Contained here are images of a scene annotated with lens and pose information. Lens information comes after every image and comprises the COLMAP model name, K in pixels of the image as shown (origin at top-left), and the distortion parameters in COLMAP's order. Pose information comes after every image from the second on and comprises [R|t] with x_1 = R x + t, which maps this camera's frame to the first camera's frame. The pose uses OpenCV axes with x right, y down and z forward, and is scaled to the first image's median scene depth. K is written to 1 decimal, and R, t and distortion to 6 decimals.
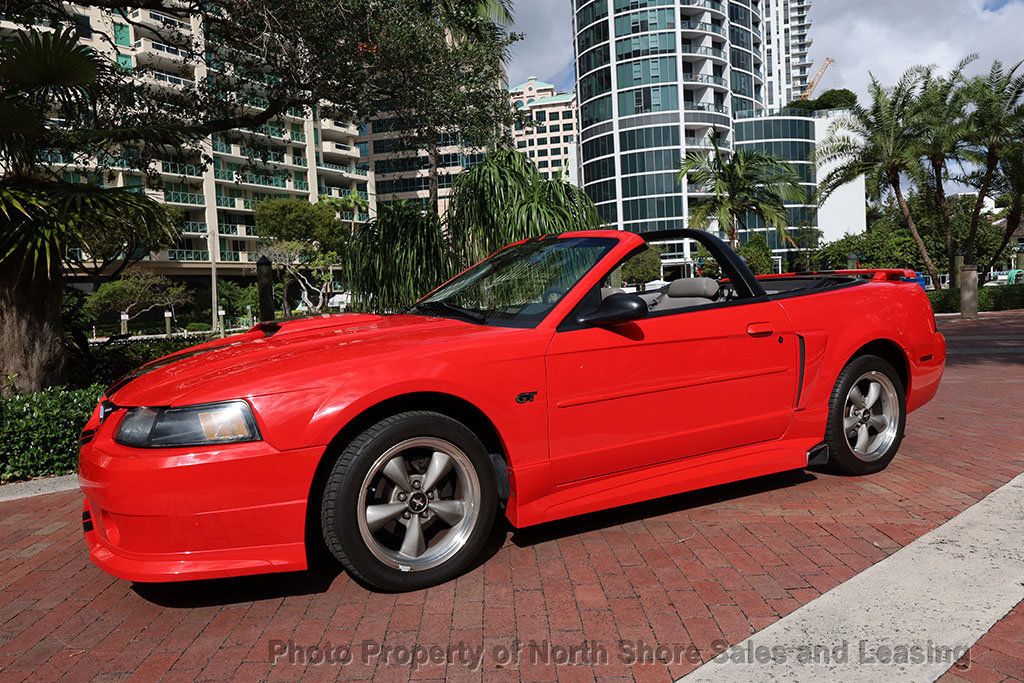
lens RADIAL K [[762.6, 0, 486.0], [0, 762.6, 344.3], [0, 0, 1]] dist [0.002425, 0.002081]
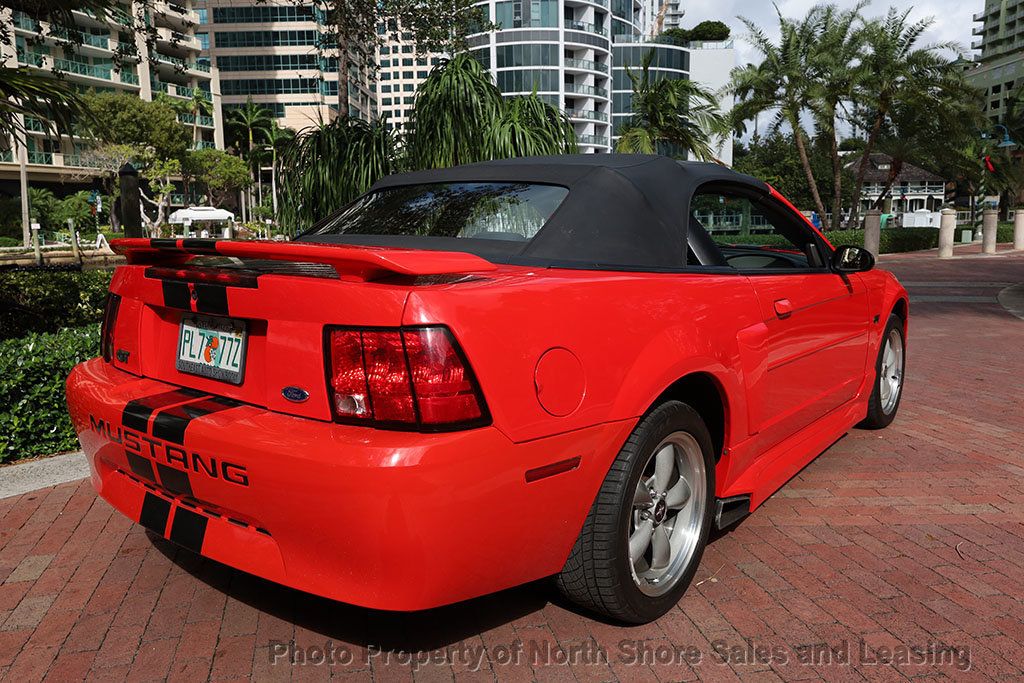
lens RADIAL K [[798.1, 0, 513.0], [0, 798.1, 340.6], [0, 0, 1]] dist [0.000299, 0.002794]
pose [[0.975723, 0.005231, 0.218947, -0.019797], [-0.024357, 0.996105, 0.084745, -0.002304], [-0.217651, -0.088020, 0.972050, 0.014353]]
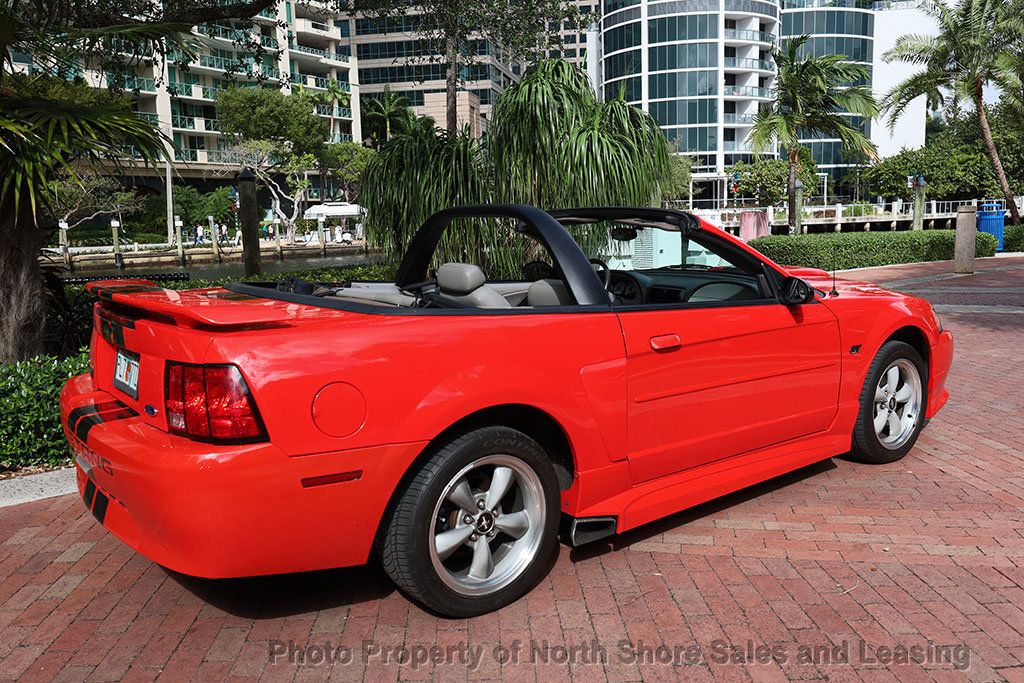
lens RADIAL K [[873.1, 0, 510.9], [0, 873.1, 340.0], [0, 0, 1]] dist [0.009180, -0.003810]
pose [[0.999050, 0.020796, 0.038302, -0.008900], [-0.024116, 0.995795, 0.088373, -0.005544], [-0.036303, -0.089213, 0.995351, 0.003466]]
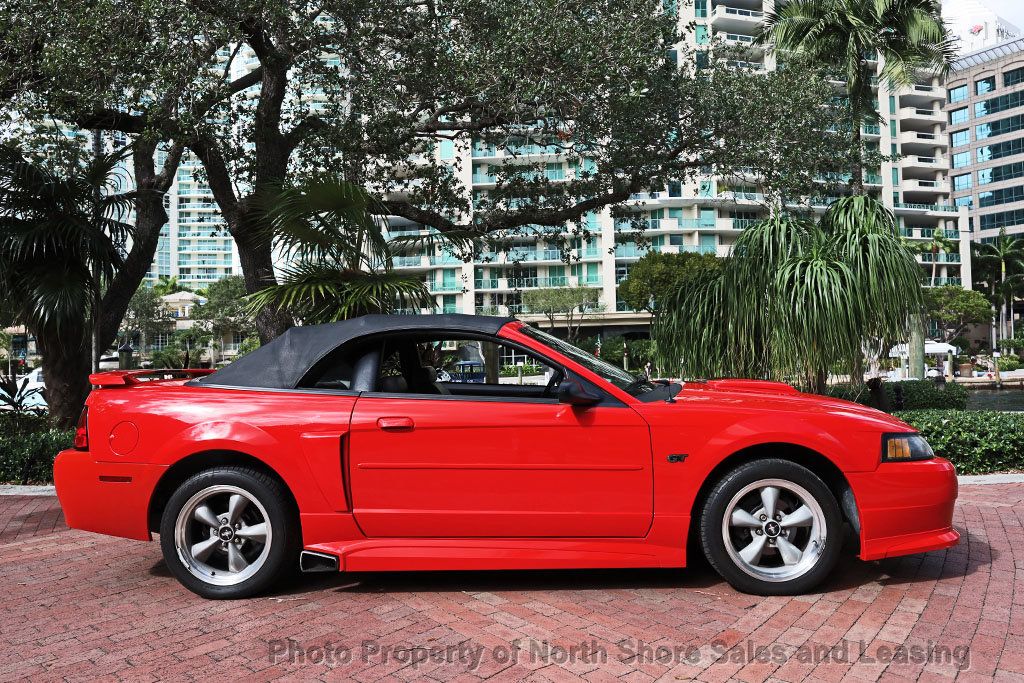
lens RADIAL K [[740.6, 0, 512.2], [0, 740.6, 336.1], [0, 0, 1]] dist [0.005894, 0.001773]
pose [[0.737050, 0.010696, -0.675753, 0.057074], [-0.057079, 0.997288, -0.046472, -0.005497], [0.673423, 0.072823, 0.735662, 0.020542]]
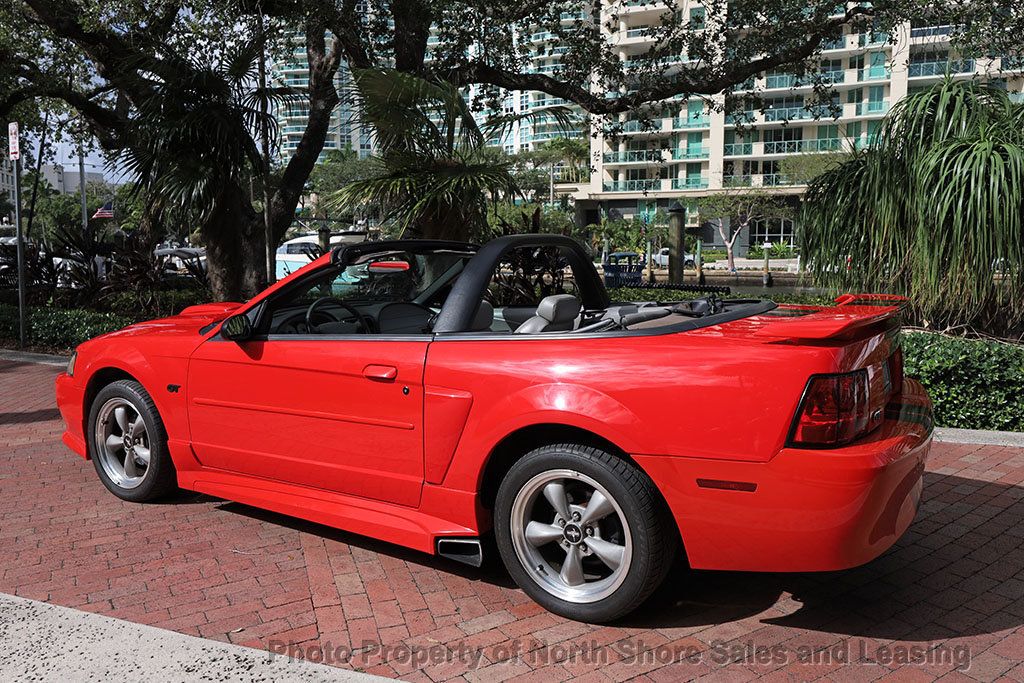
lens RADIAL K [[812.0, 0, 512.4], [0, 812.0, 343.9], [0, 0, 1]] dist [0.013065, 0.011758]
pose [[0.475578, 0.157659, -0.865430, 0.078783], [-0.072094, 0.987484, 0.140277, -0.011722], [0.876714, -0.004321, 0.480992, 0.046567]]
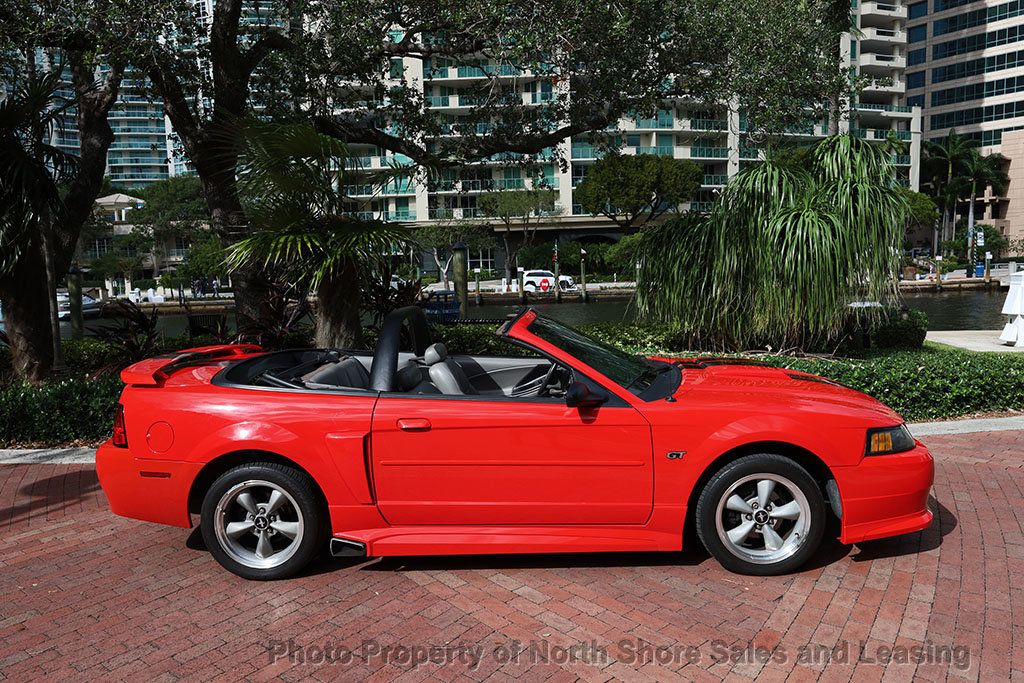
lens RADIAL K [[743.9, 0, 515.4], [0, 743.9, 338.6], [0, 0, 1]] dist [0.004837, 0.007183]
pose [[0.783270, 0.094291, -0.614489, 0.051055], [-0.048890, 0.994712, 0.090316, -0.014562], [0.619756, -0.040699, 0.783738, 0.015213]]
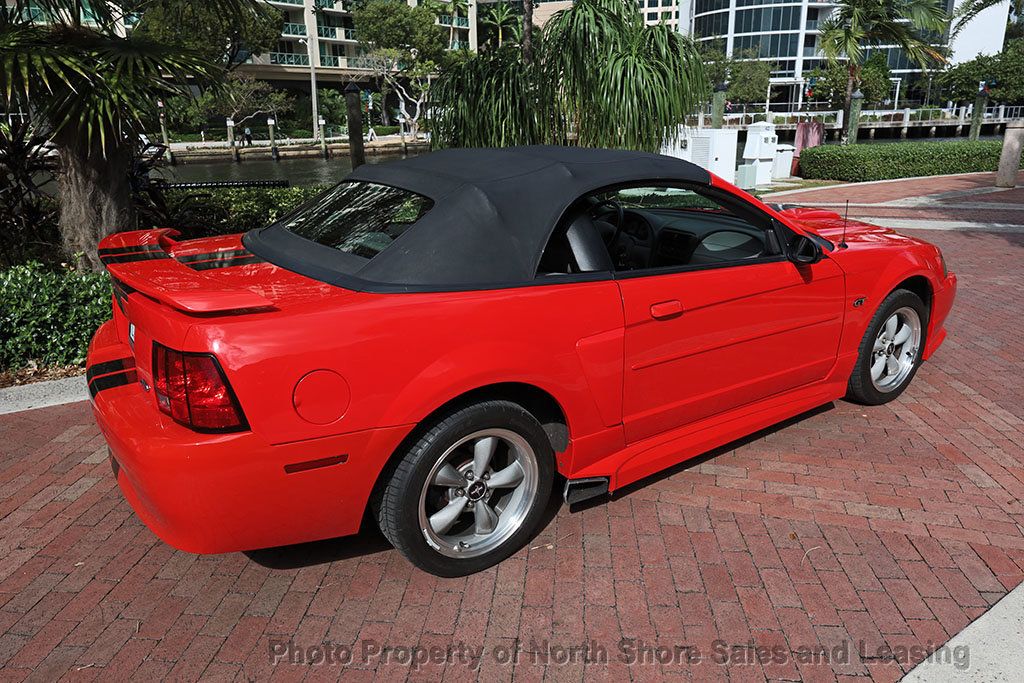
lens RADIAL K [[725.3, 0, 511.8], [0, 725.3, 341.7], [0, 0, 1]] dist [0.004330, 0.002948]
pose [[0.994880, 0.061148, -0.080466, 0.001756], [-0.038913, 0.966577, 0.253407, -0.010403], [0.093272, -0.248978, 0.964007, 0.011480]]
